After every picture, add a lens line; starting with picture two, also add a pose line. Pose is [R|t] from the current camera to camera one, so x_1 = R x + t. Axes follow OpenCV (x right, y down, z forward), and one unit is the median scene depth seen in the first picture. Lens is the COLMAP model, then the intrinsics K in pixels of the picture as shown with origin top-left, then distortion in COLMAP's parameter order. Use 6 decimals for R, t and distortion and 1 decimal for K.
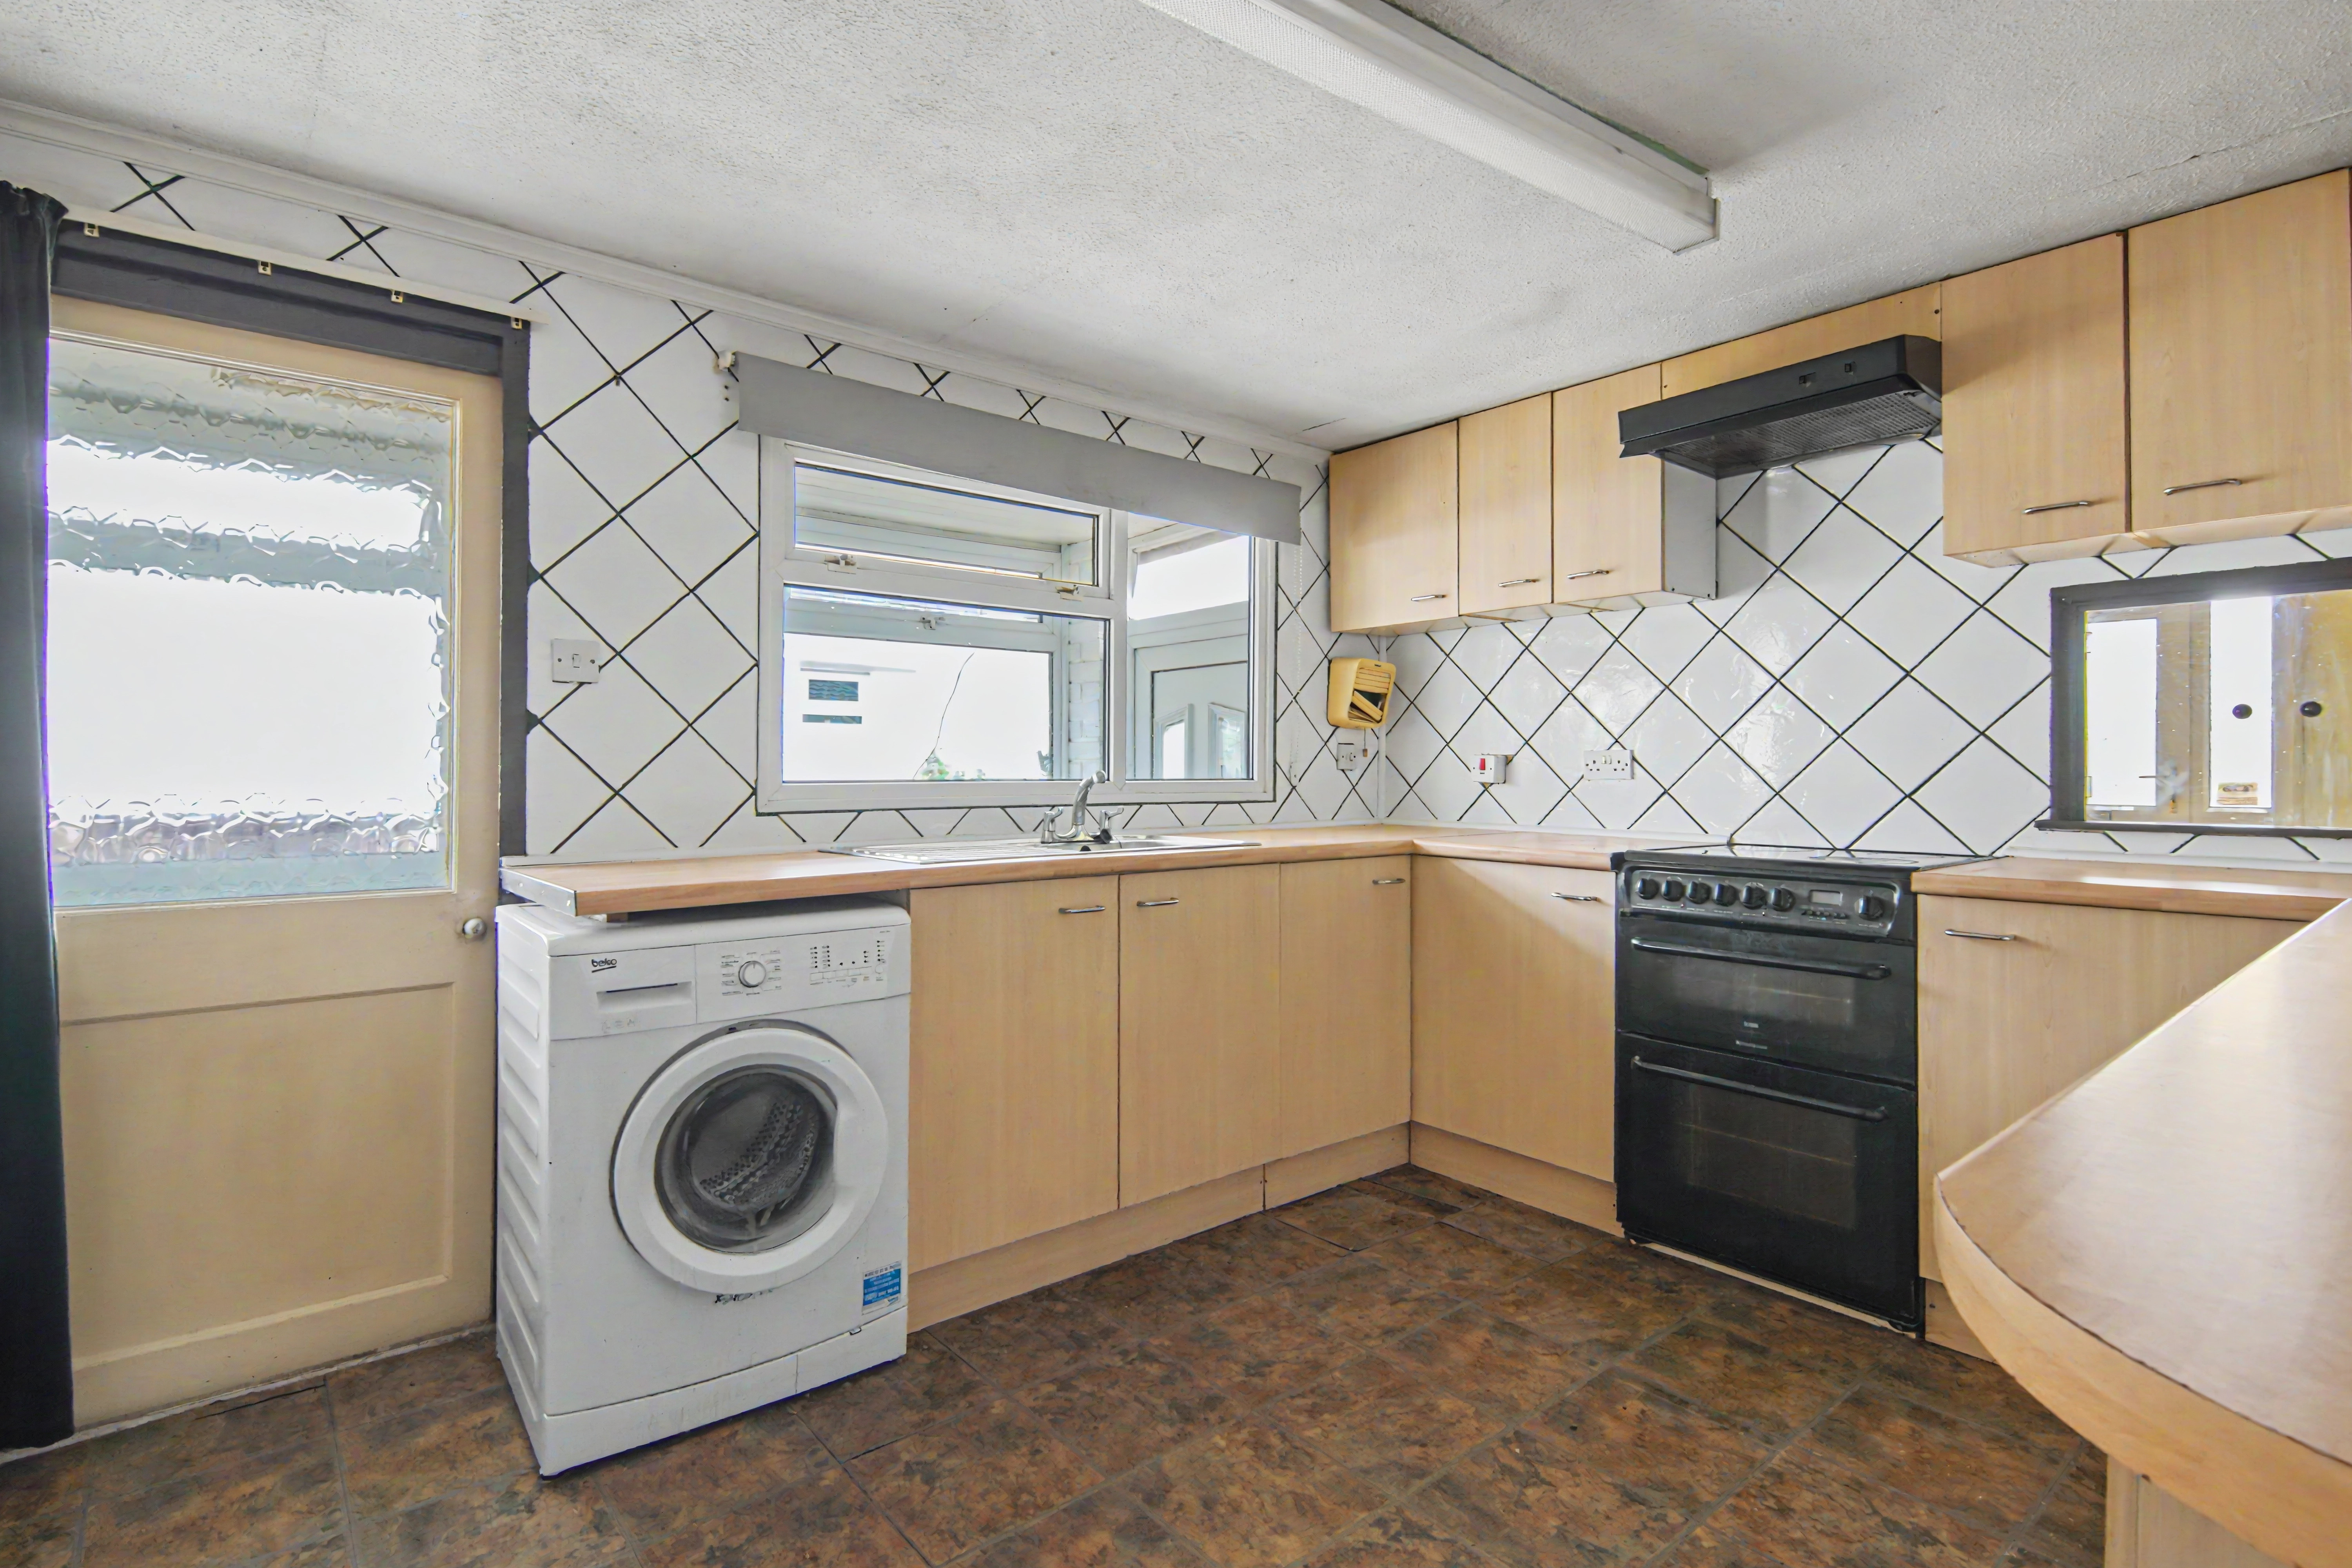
lens RADIAL K [[1150.9, 0, 1162.7], [0, 1150.9, 770.0], [0, 0, 1]] dist [0.015849, -0.009951]
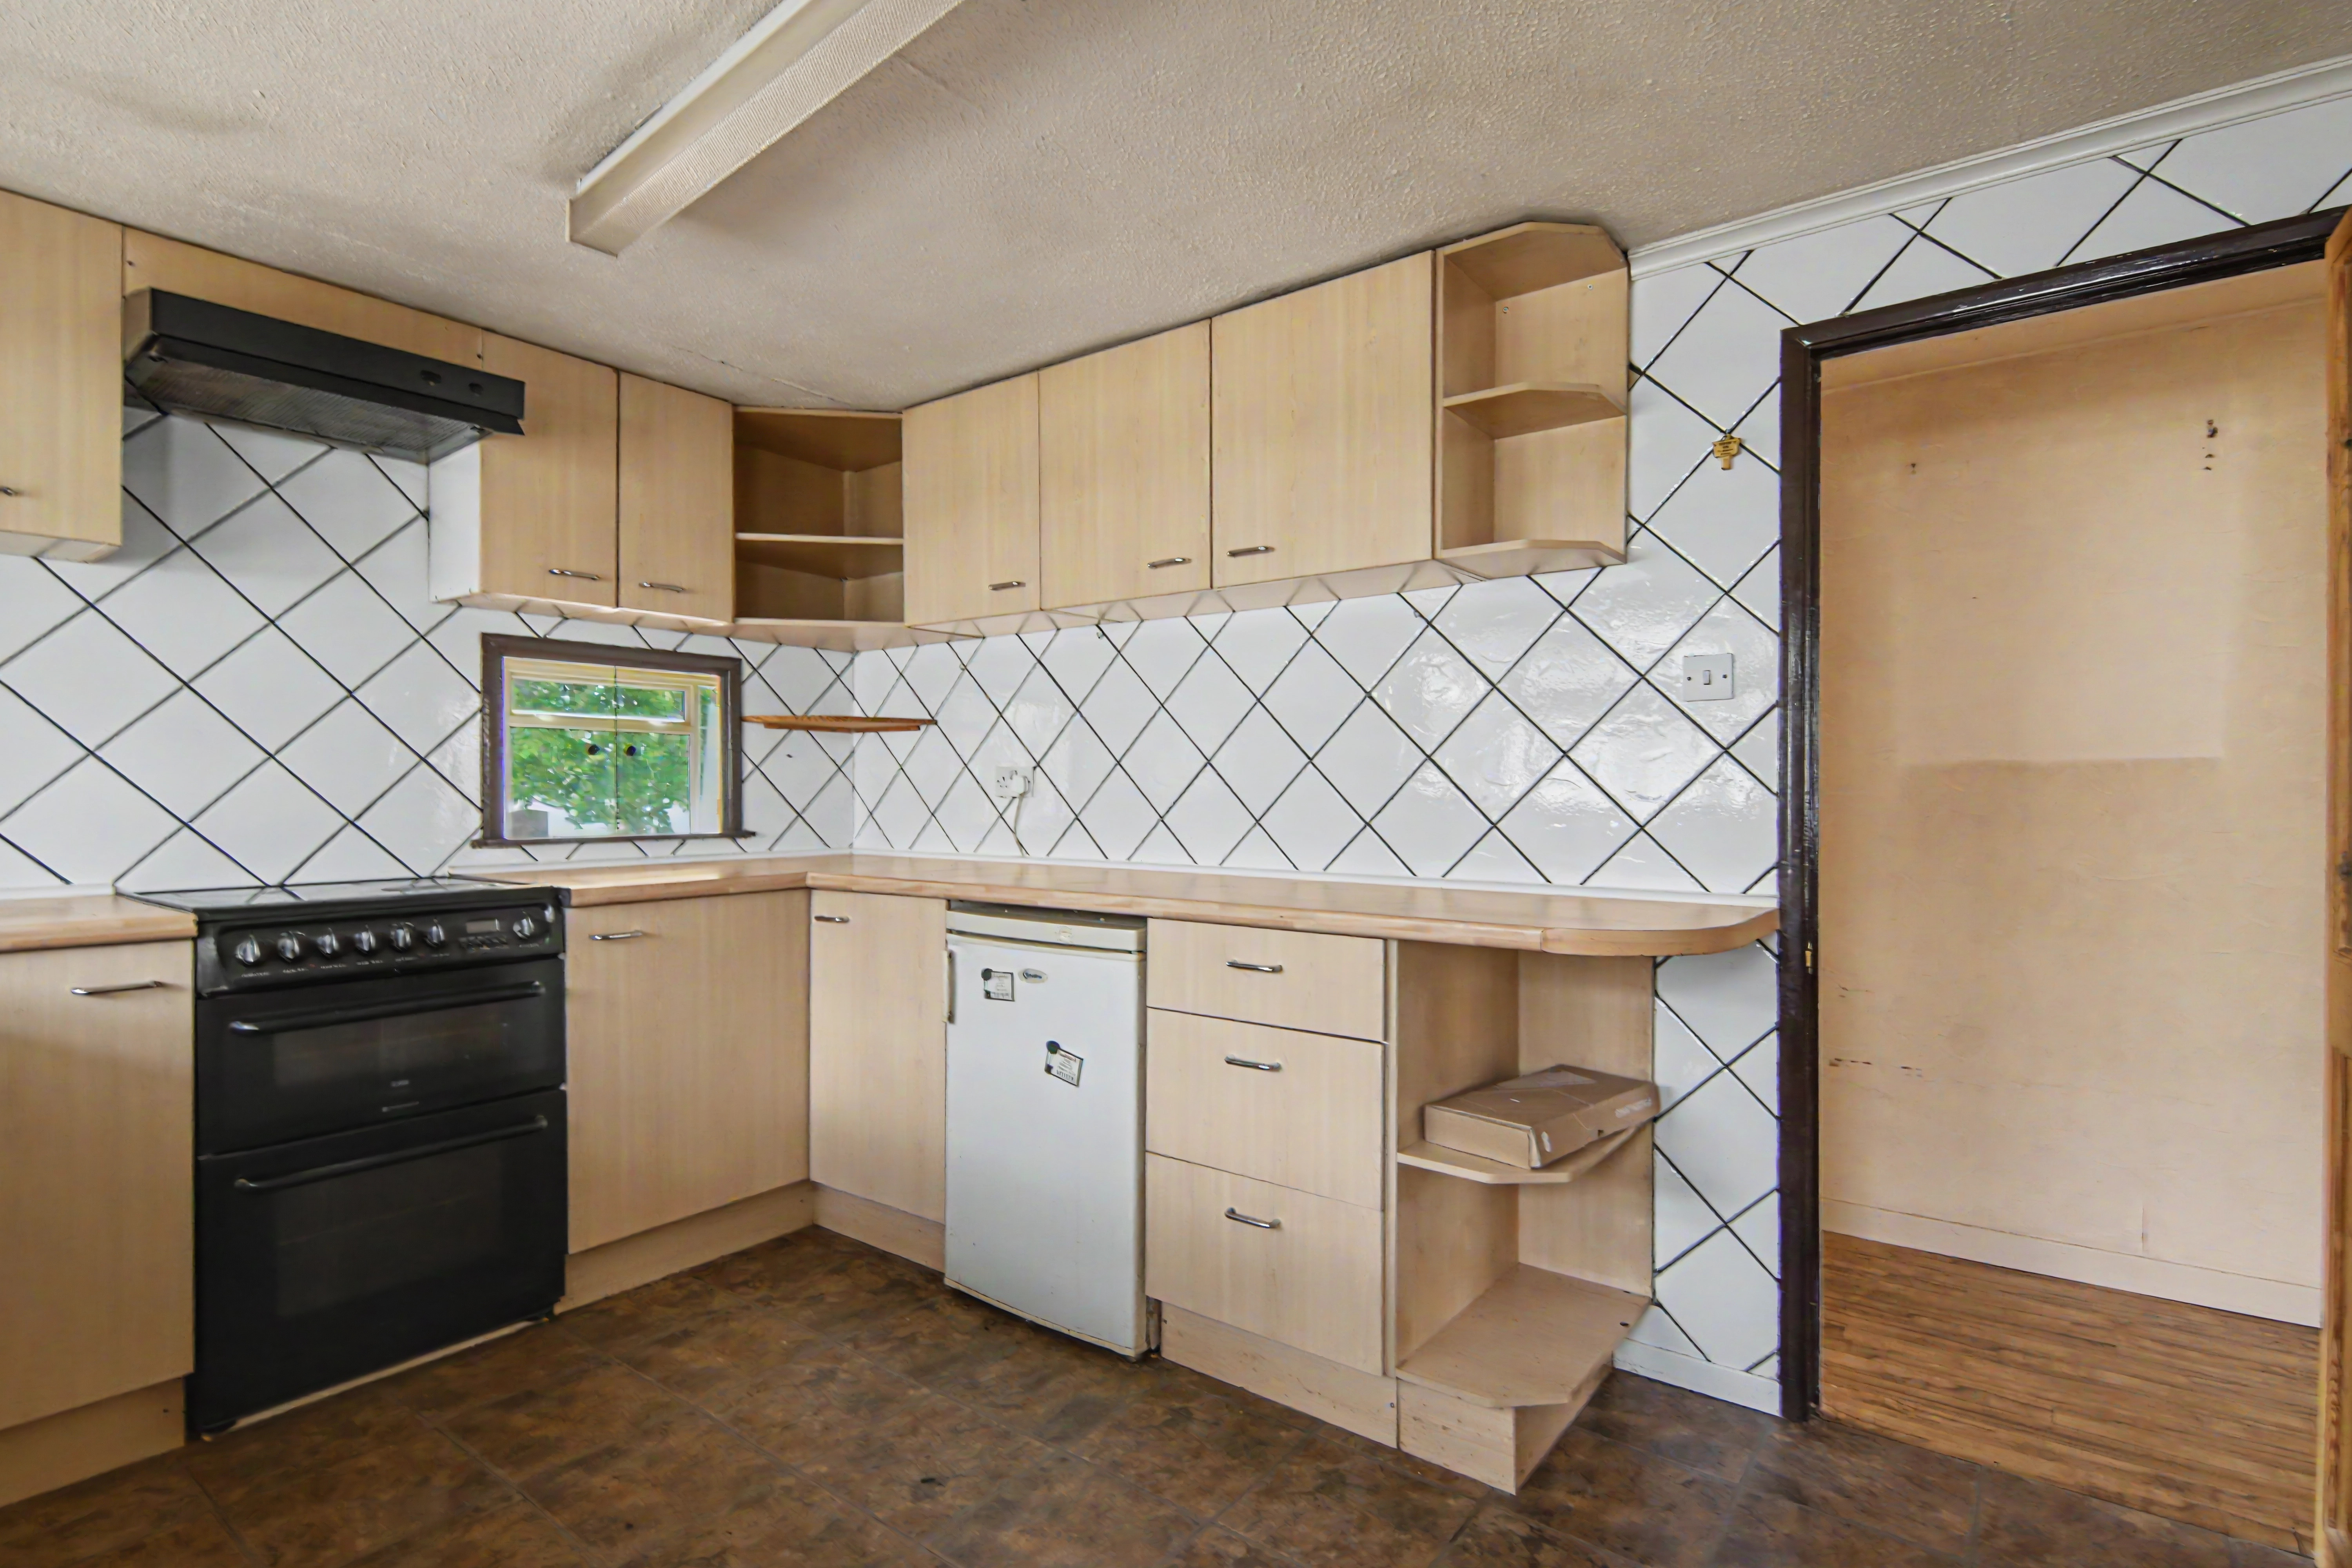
lens RADIAL K [[1150.9, 0, 1161.3], [0, 1150.9, 794.0], [0, 0, 1]] dist [0.015849, -0.009951]
pose [[-0.219544, -0.006338, 0.975582, -0.469427], [0.000902, 0.999977, 0.006700, -0.007247], [-0.975602, 0.002350, -0.219533, 0.601678]]
